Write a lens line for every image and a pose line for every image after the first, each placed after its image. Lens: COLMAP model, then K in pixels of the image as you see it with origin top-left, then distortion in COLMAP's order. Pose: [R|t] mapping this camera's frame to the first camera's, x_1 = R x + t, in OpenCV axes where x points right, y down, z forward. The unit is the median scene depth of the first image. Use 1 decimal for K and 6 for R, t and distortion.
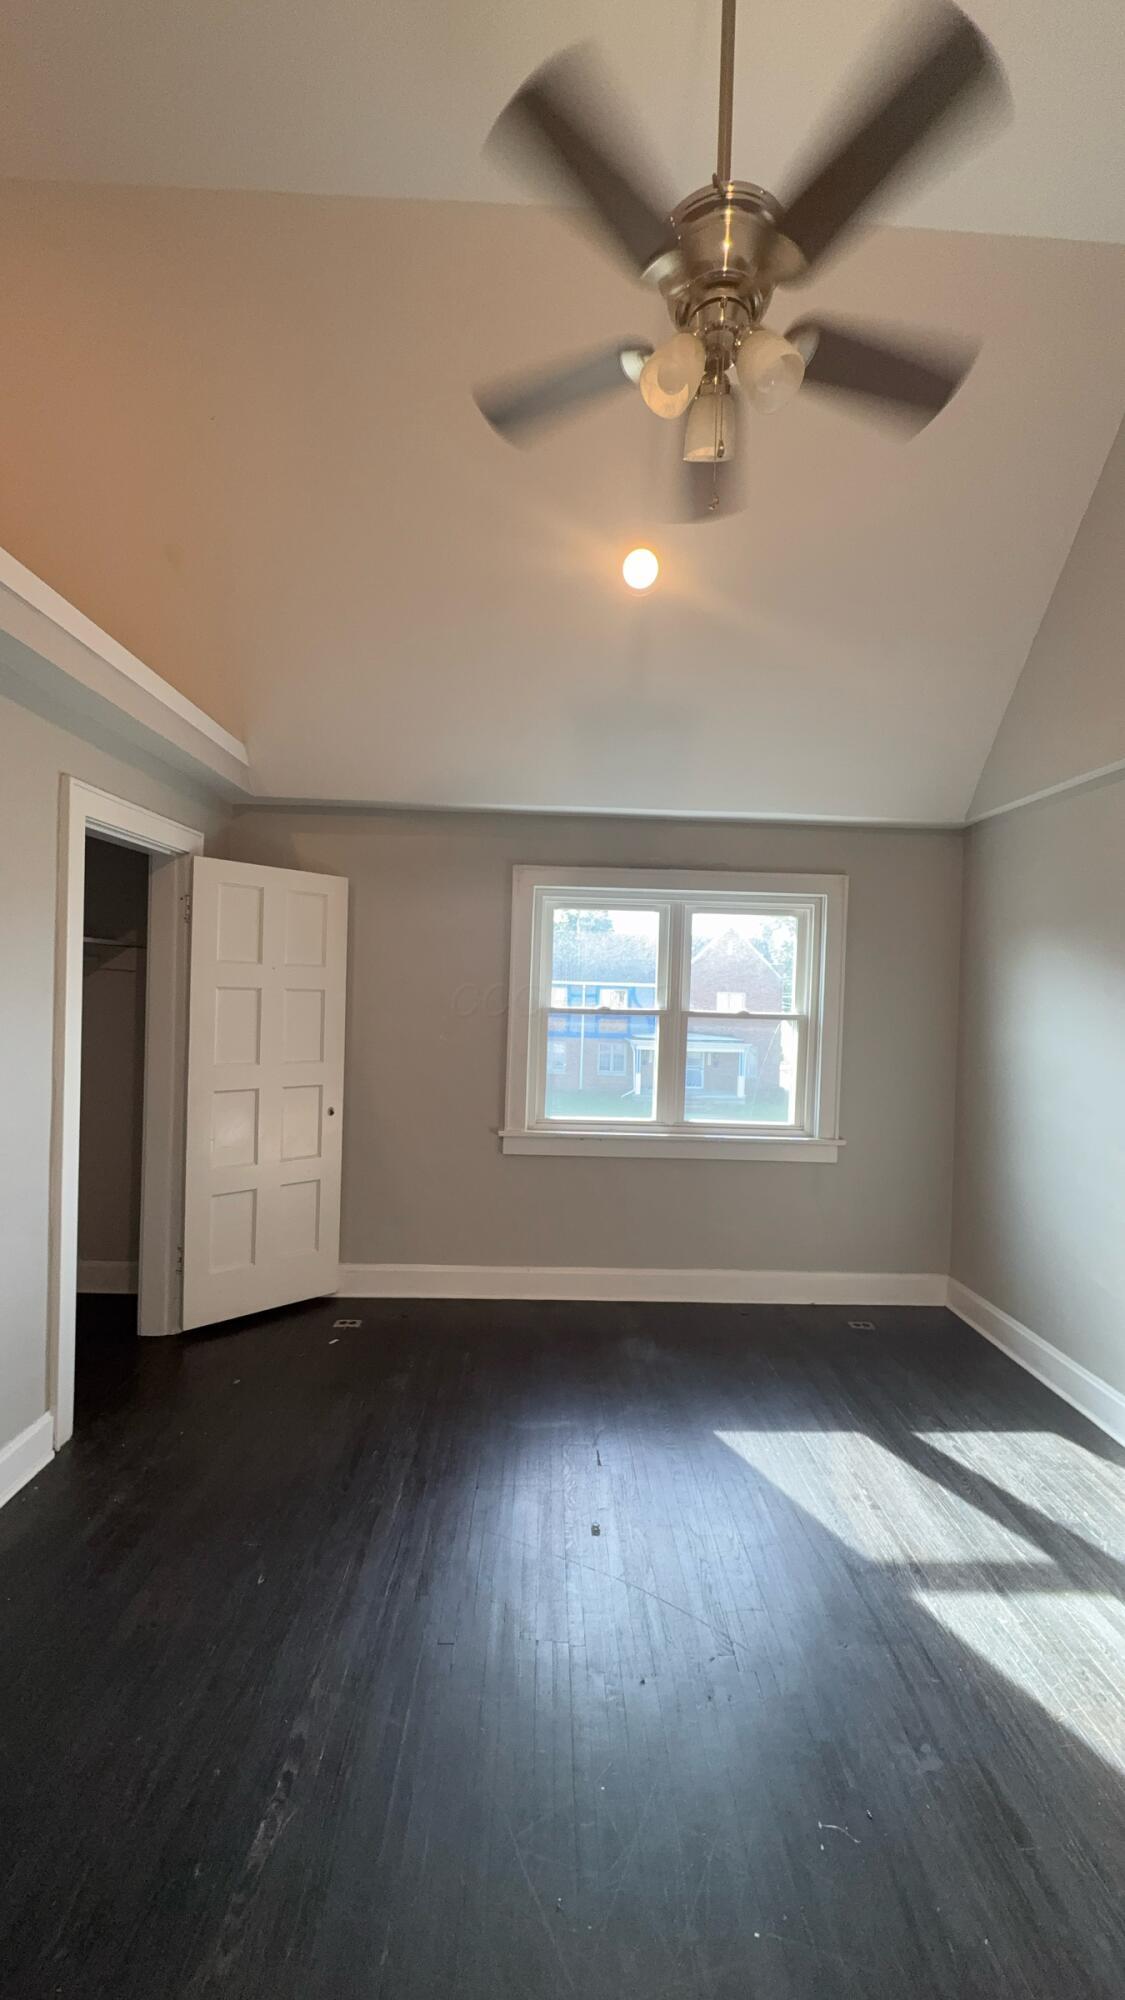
lens RADIAL K [[757.5, 0, 562.5], [0, 757.5, 1000.0], [0, 0, 1]] dist [0.000333, -0.000115]
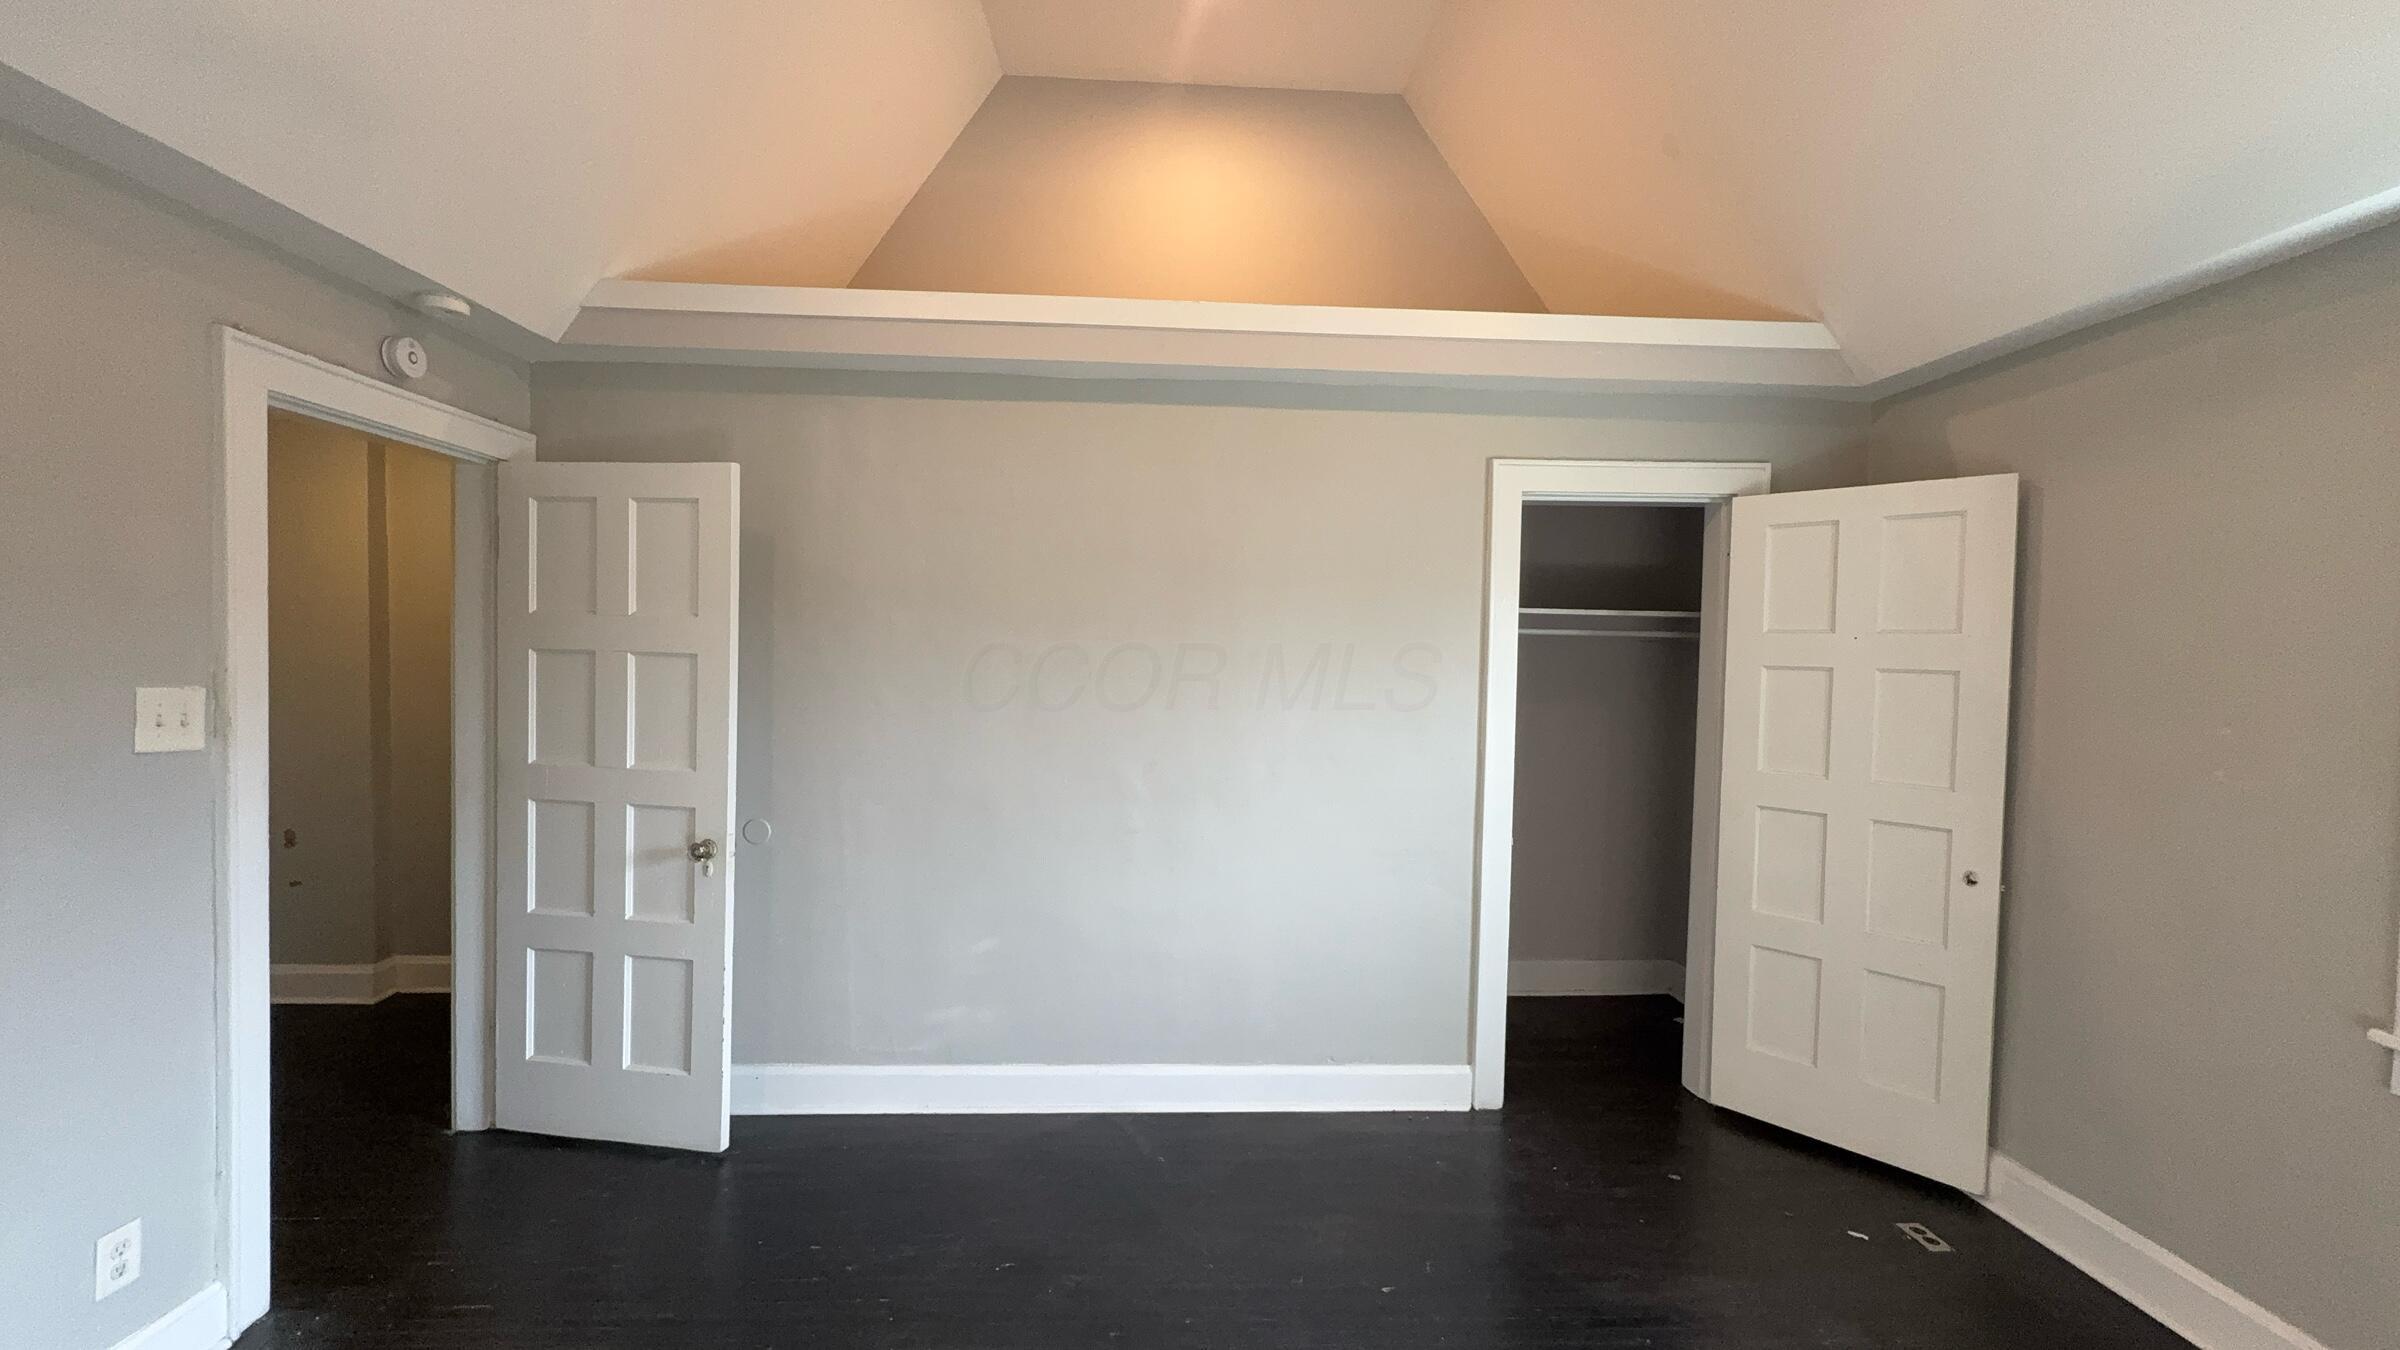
lens RADIAL K [[909.0, 0, 1200.0], [0, 909.0, 675.0], [0, 0, 1]] dist [0.000333, -0.000115]
pose [[0.022564, 0.000617, -0.999745, 0.409086], [-0.028740, 0.999587, -0.000032, 0.007231], [0.999332, 0.028734, 0.022573, 0.409603]]
